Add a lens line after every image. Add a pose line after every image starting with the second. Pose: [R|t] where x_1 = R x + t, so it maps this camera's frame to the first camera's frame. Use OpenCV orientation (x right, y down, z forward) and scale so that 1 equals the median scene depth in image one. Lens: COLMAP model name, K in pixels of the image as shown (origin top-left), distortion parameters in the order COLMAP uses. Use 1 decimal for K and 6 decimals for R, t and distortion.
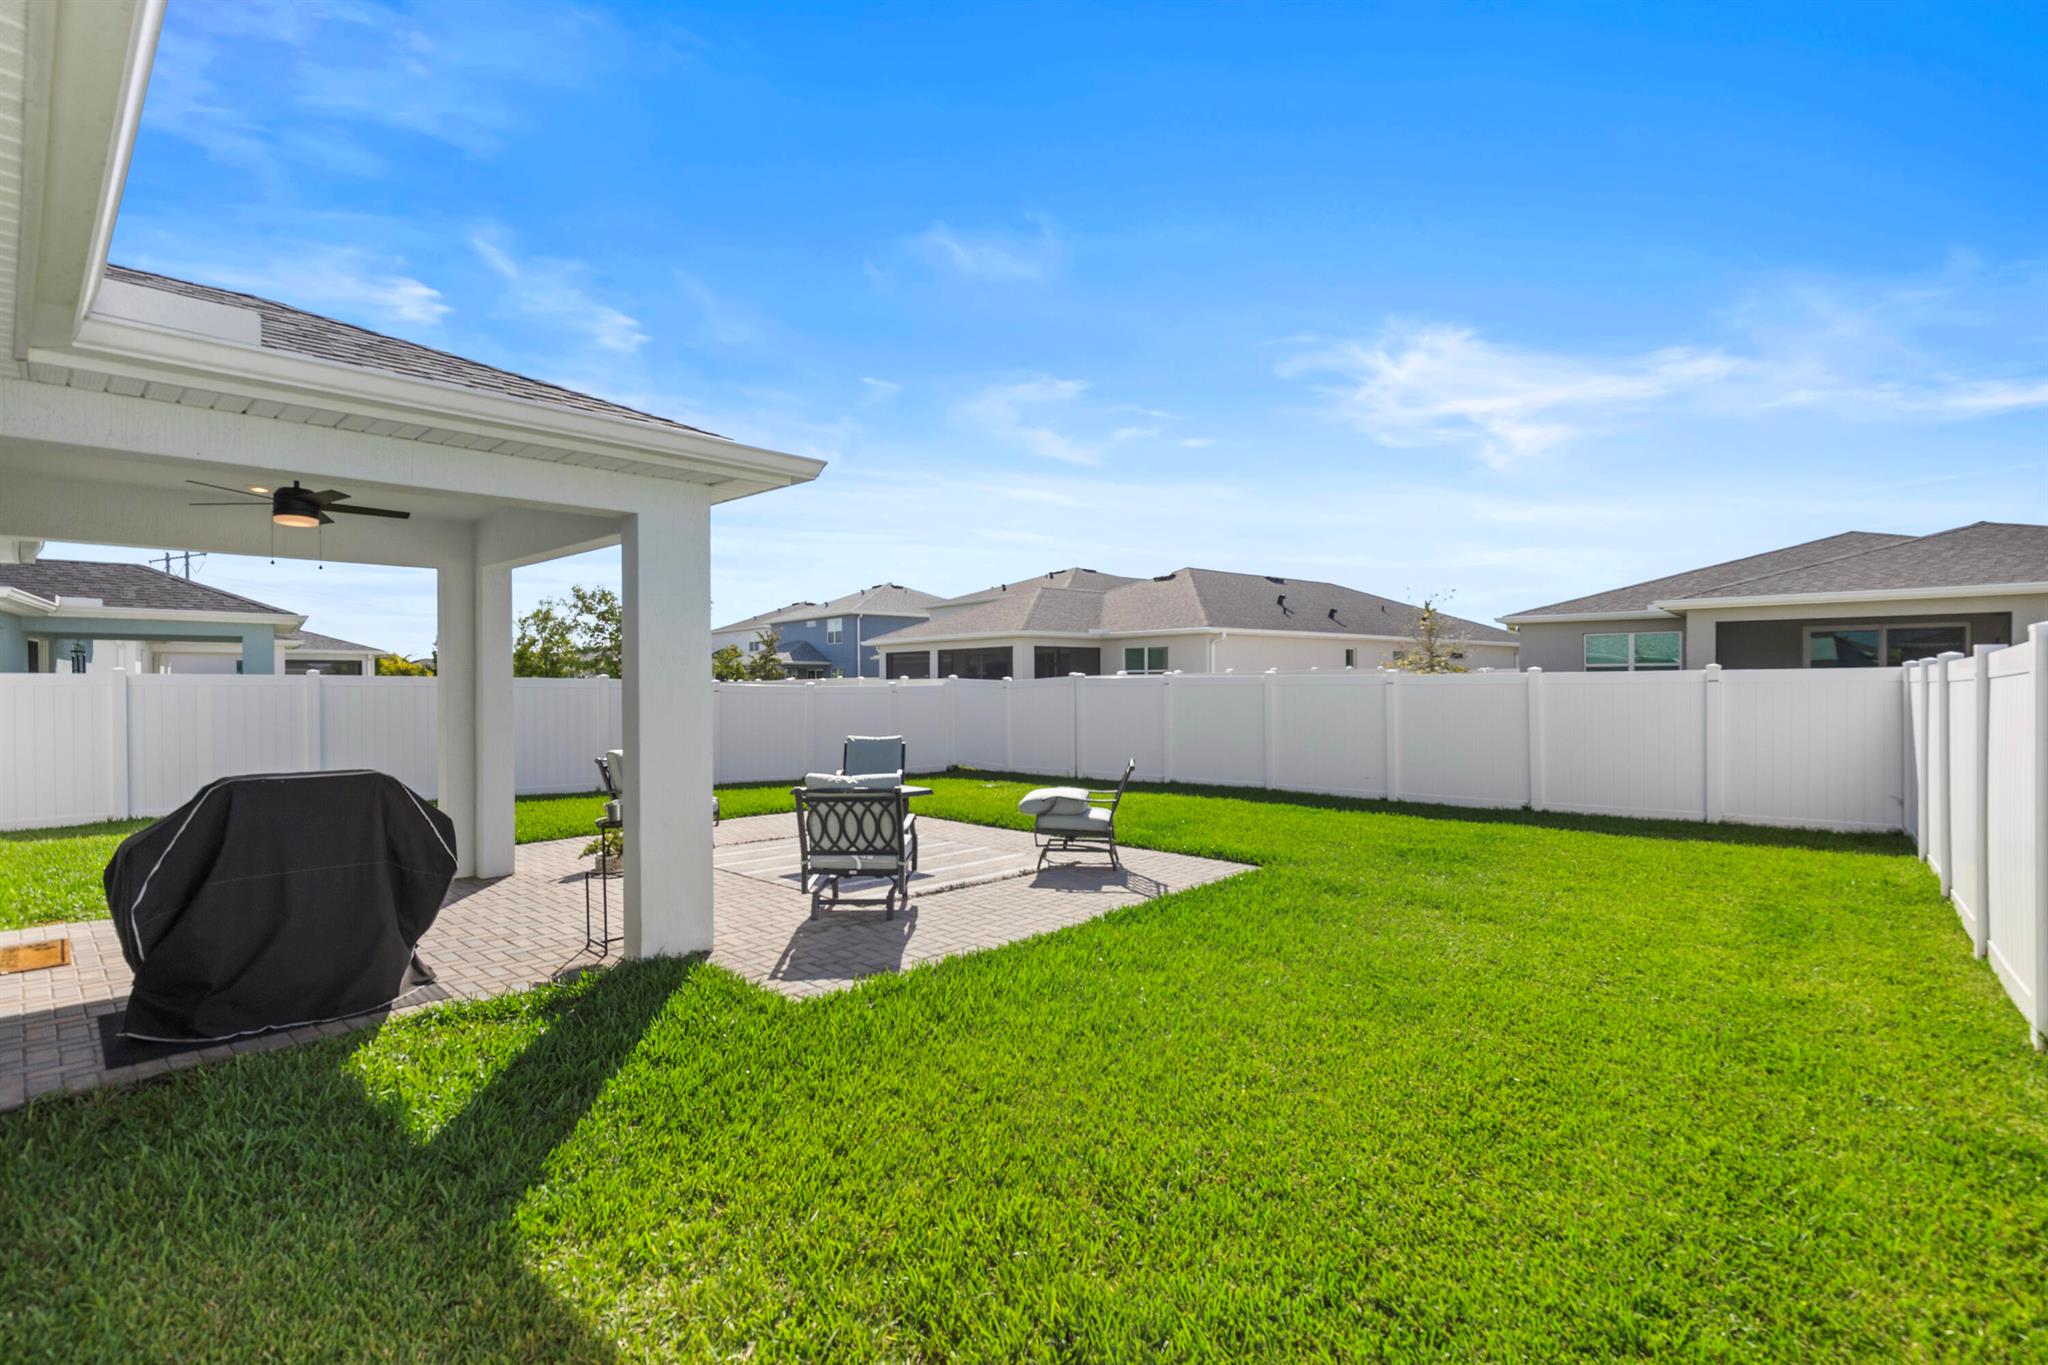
lens RADIAL K [[943.9, 0, 1015.7], [0, 943.9, 682.1], [0, 0, 1]] dist [0.014561, -0.002640]
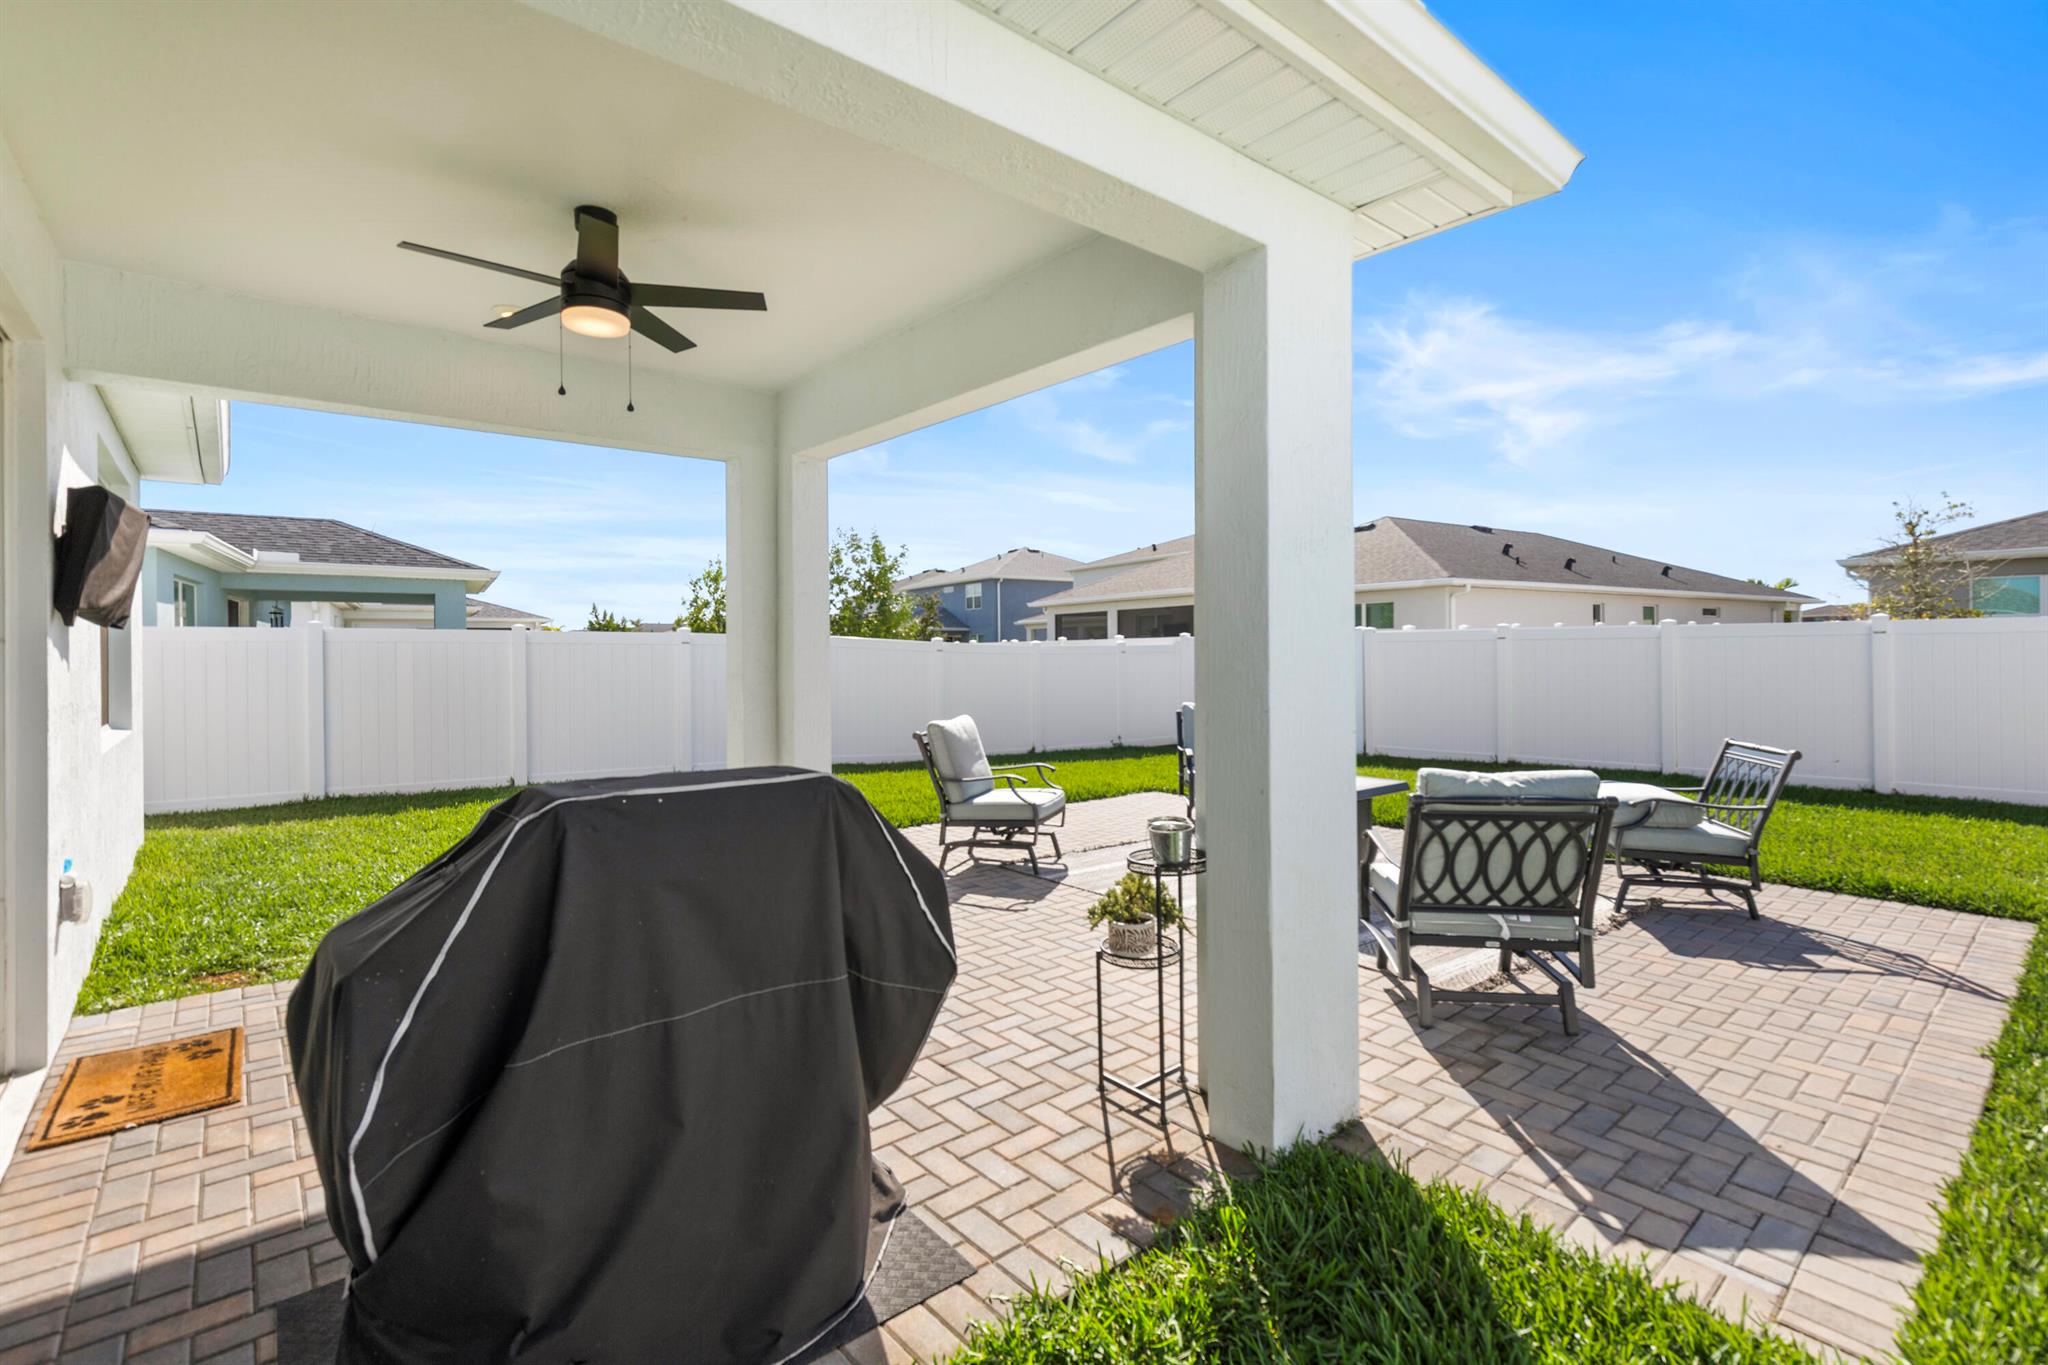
lens RADIAL K [[943.9, 0, 1016.8], [0, 943.9, 646.8], [0, 0, 1]] dist [0.014561, -0.002640]
pose [[0.993002, -0.004671, -0.118008, -0.384699], [0.004296, 0.999985, -0.003434, 0.025834], [0.118023, 0.002903, 0.993007, 0.408194]]
